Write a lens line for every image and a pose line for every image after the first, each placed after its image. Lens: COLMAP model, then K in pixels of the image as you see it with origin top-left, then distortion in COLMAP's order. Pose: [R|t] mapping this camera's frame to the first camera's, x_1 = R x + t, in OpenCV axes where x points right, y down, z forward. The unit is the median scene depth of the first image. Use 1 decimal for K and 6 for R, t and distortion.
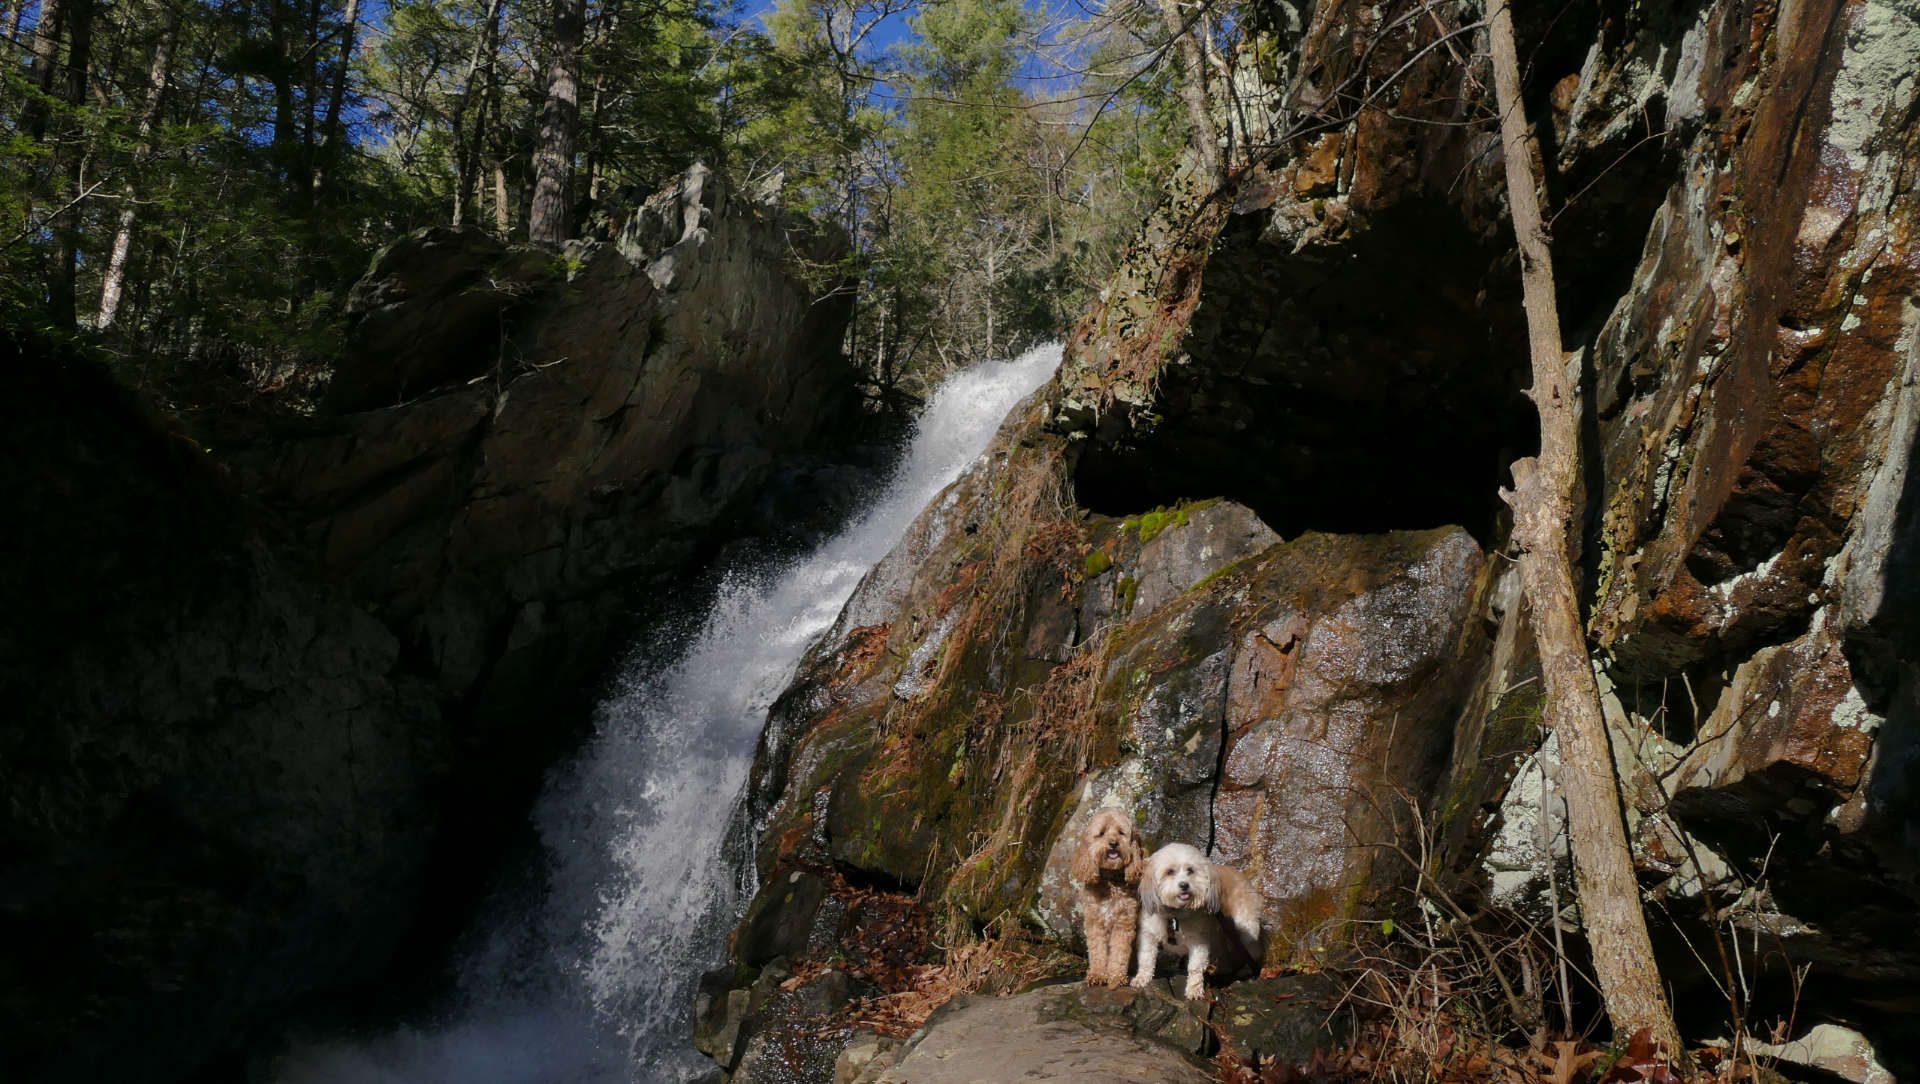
lens RADIAL K [[1569.3, 0, 951.8], [0, 1569.3, 540.5], [0, 0, 1]] dist [-0.015468, -0.005525]
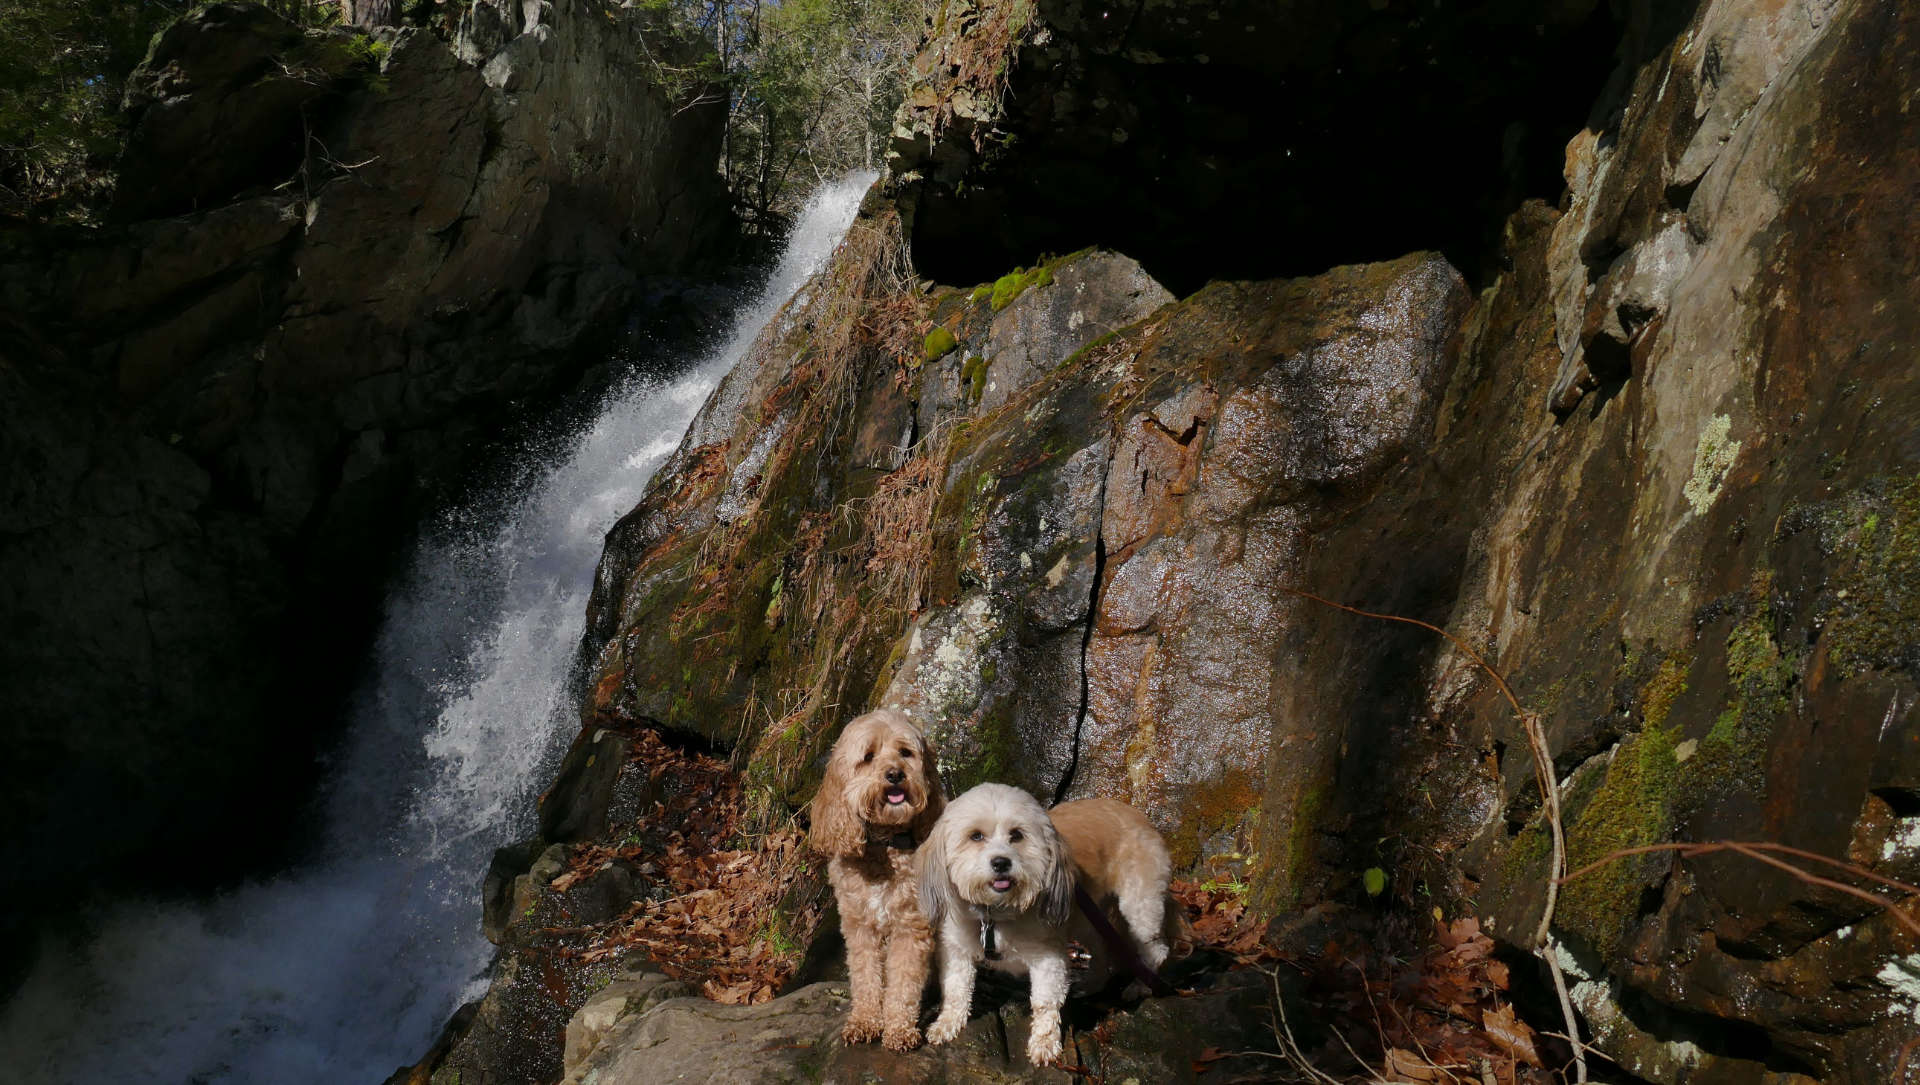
lens RADIAL K [[1460.0, 0, 966.7], [0, 1460.0, 536.4], [0, 0, 1]] dist [-0.028014, 0.022205]
pose [[0.996814, -0.024131, 0.076019, 0.045234], [0.015686, 0.993831, 0.109790, 0.028547], [-0.078199, -0.108248, 0.991044, 0.249967]]
